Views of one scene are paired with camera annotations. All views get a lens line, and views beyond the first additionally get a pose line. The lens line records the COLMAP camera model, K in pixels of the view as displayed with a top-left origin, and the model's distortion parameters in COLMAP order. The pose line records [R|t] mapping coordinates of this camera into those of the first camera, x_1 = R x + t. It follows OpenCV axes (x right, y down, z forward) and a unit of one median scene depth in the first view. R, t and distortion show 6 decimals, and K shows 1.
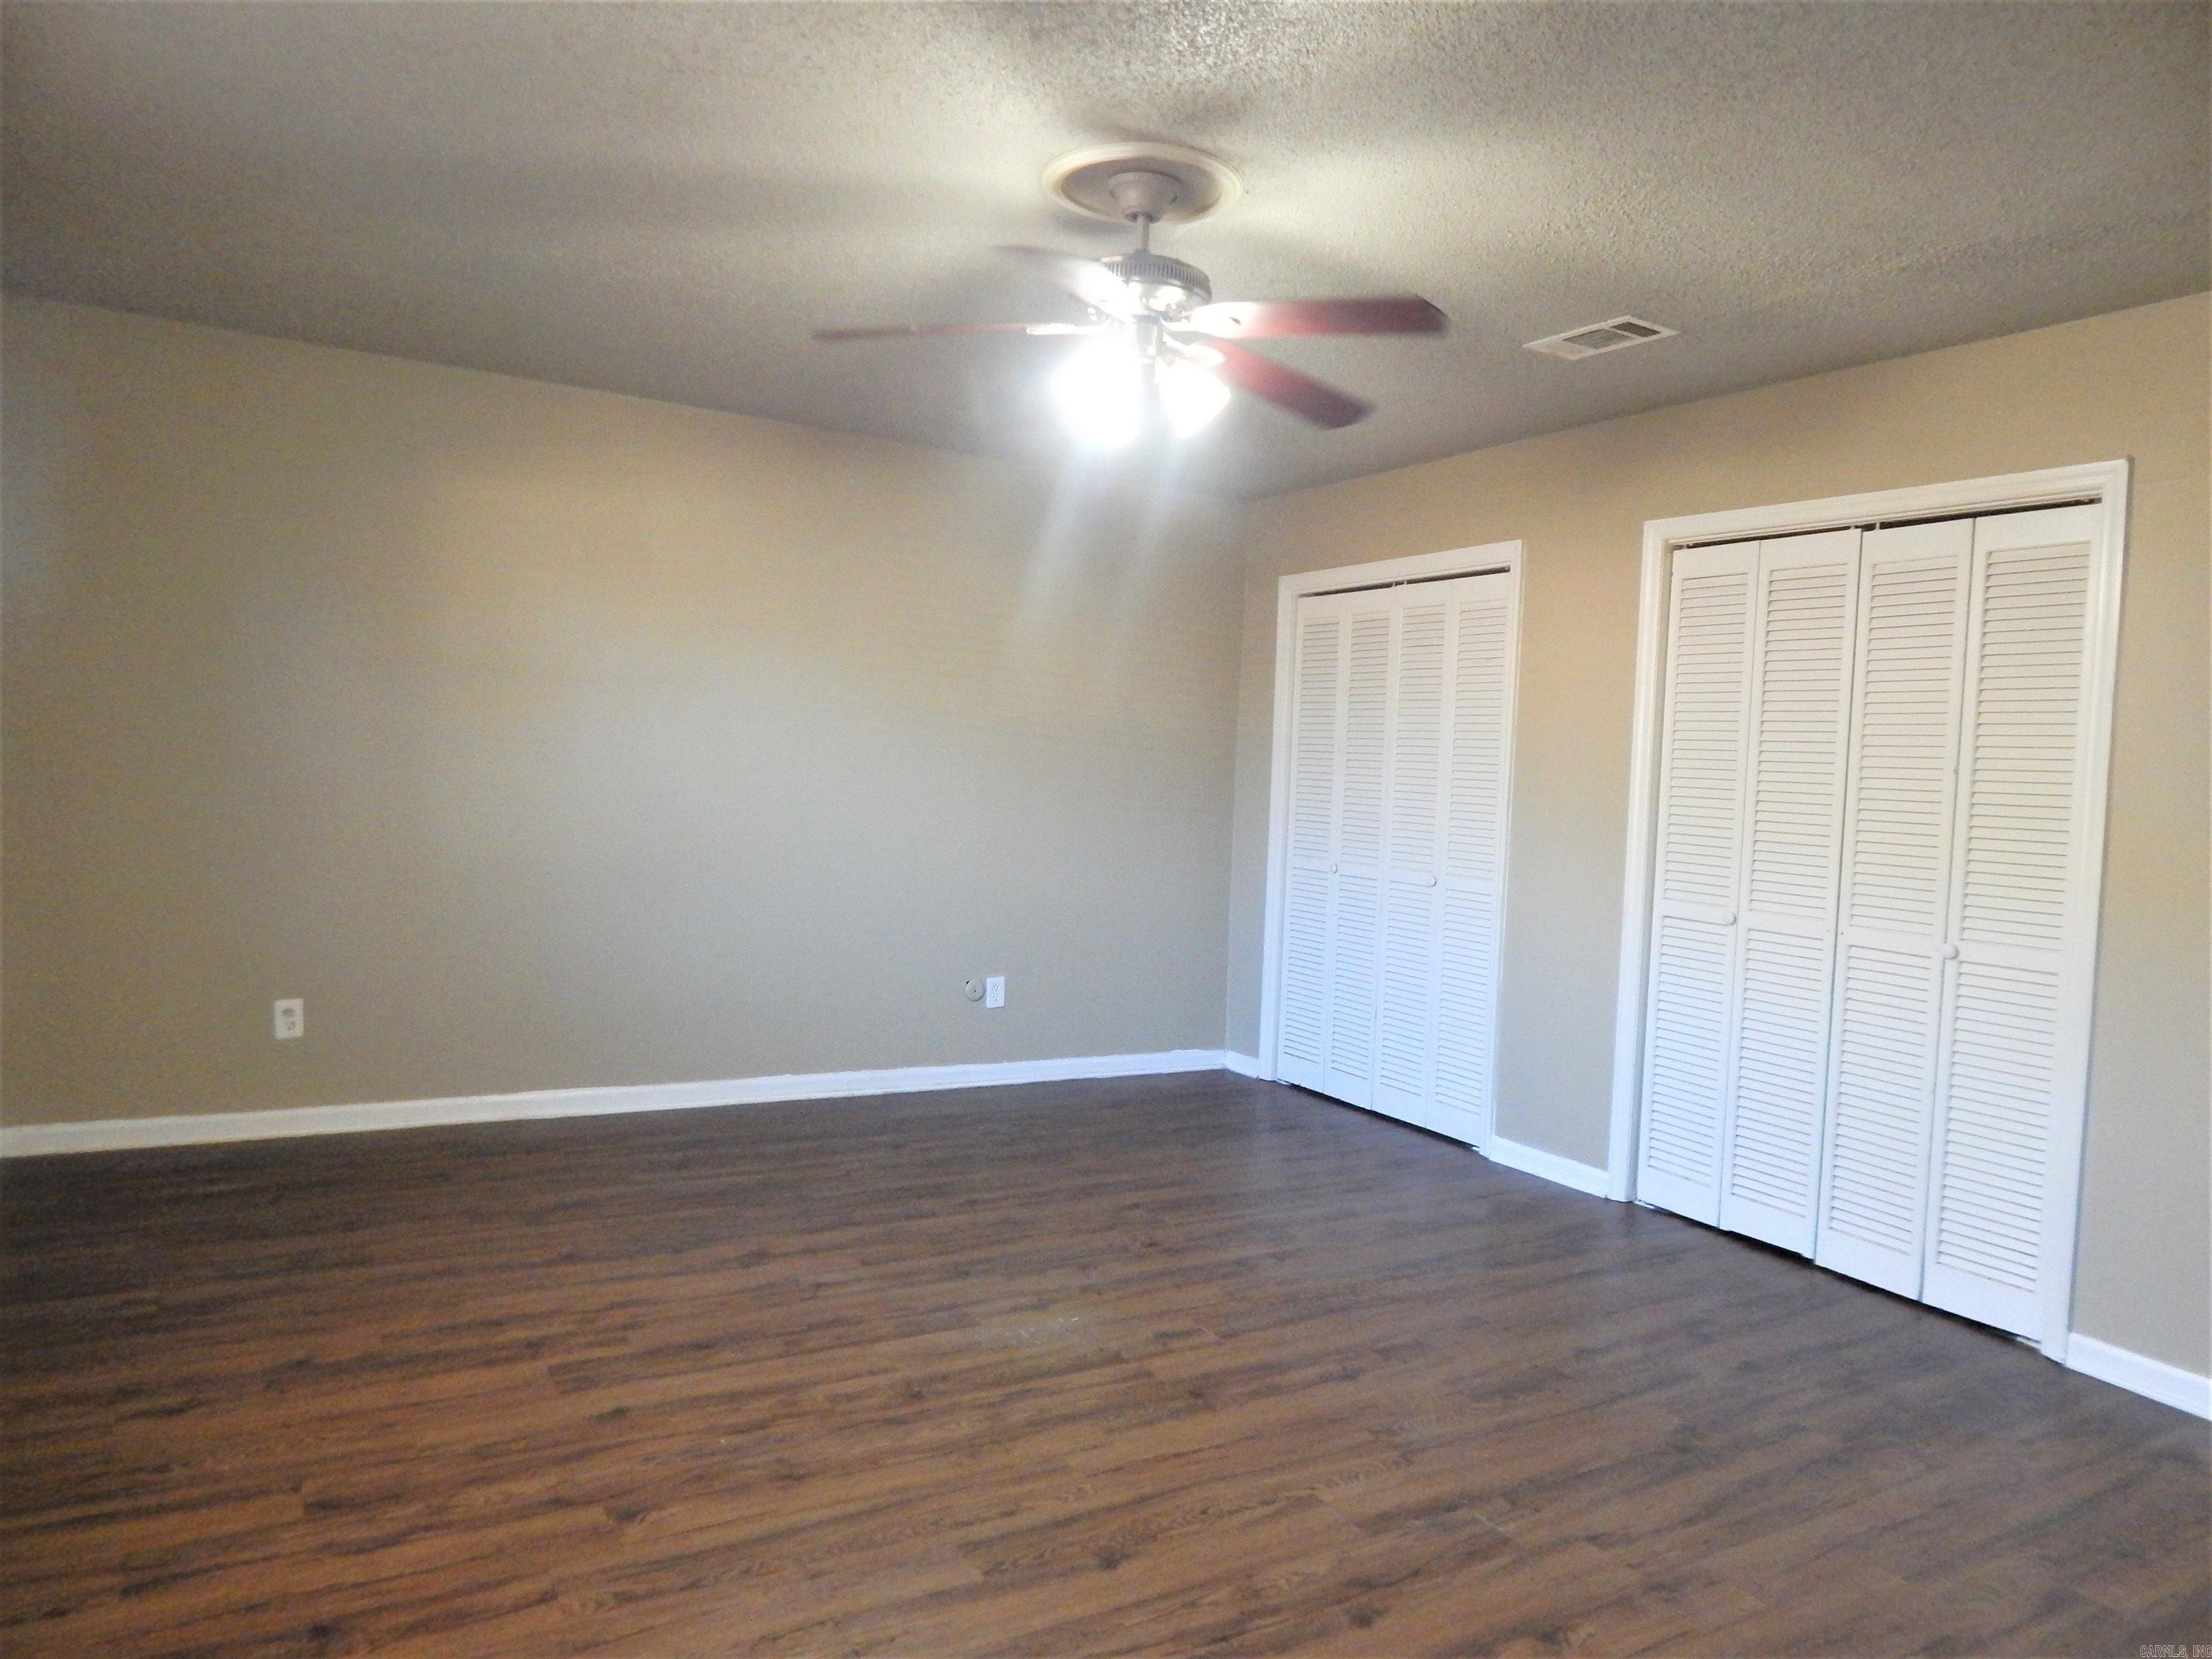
lens RADIAL K [[1456.3, 0, 1106.0], [0, 1456.3, 829.5], [0, 0, 1]] dist [-0.003441, -0.010378]
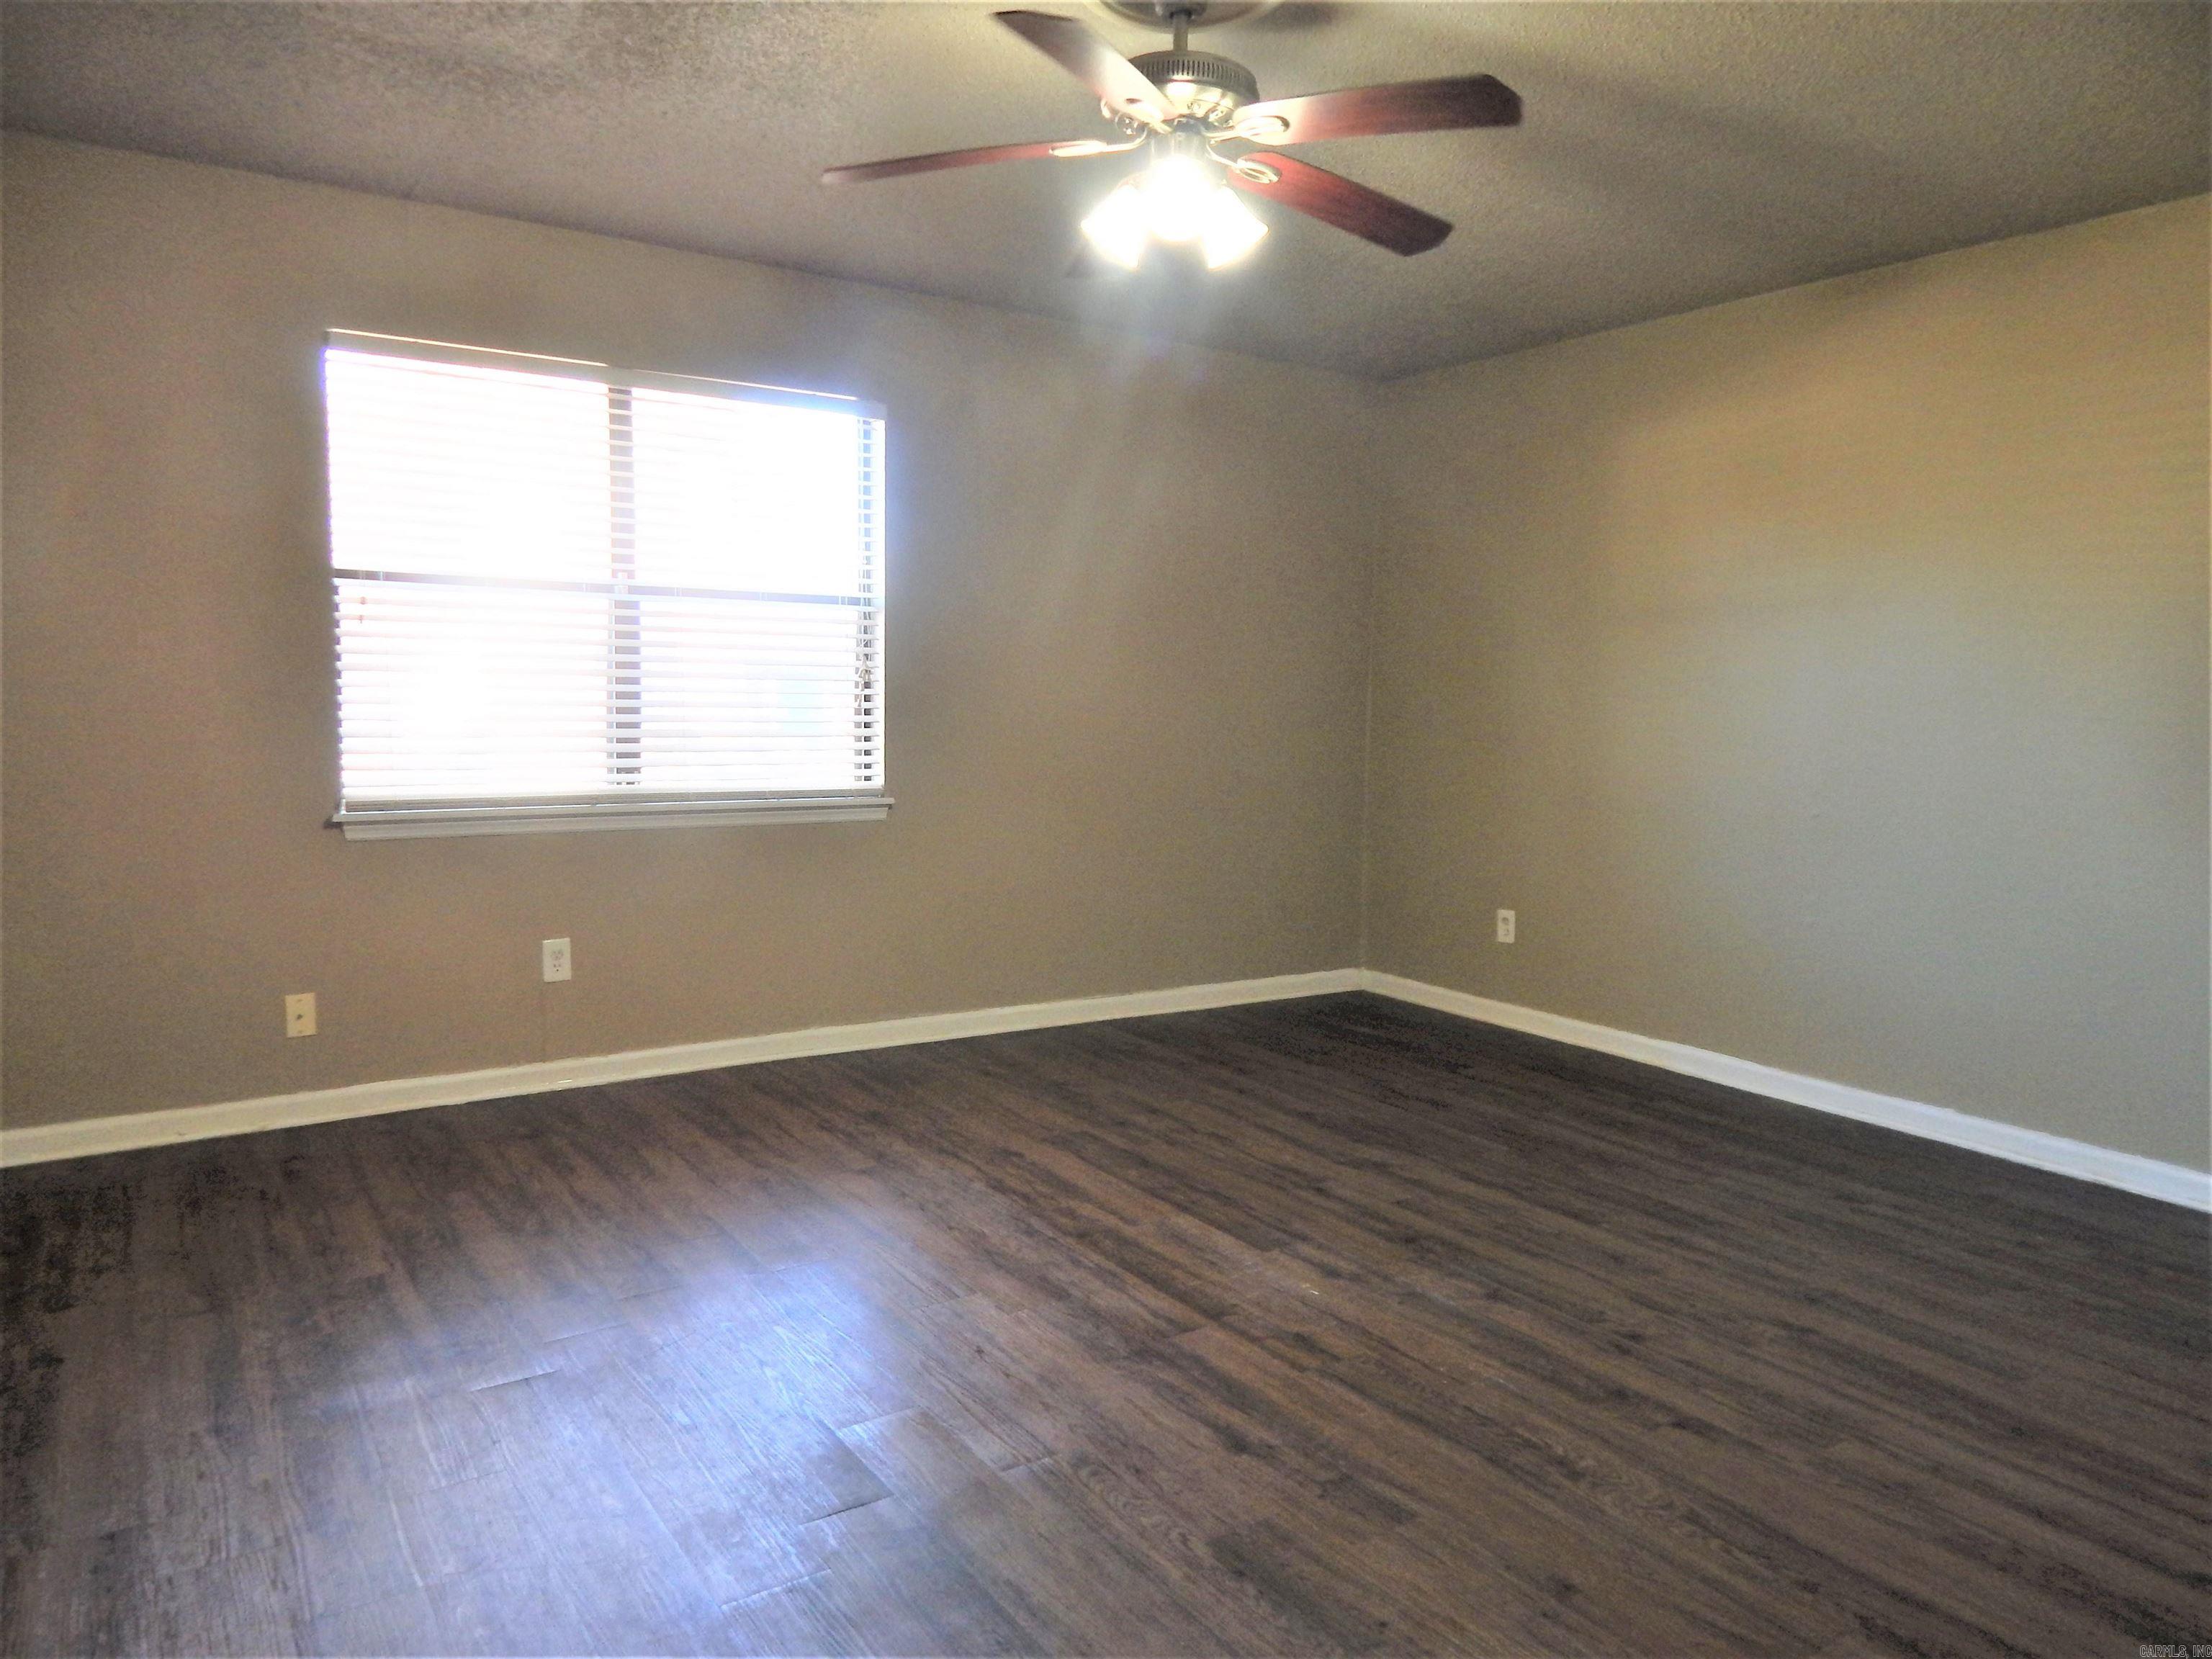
lens RADIAL K [[1456.3, 0, 1106.0], [0, 1456.3, 829.5], [0, 0, 1]] dist [-0.003441, -0.010378]
pose [[0.087122, 0.047545, -0.995062, 0.753179], [-0.074141, 0.996400, 0.041117, 0.034890], [0.993435, 0.070193, 0.090333, 0.725493]]
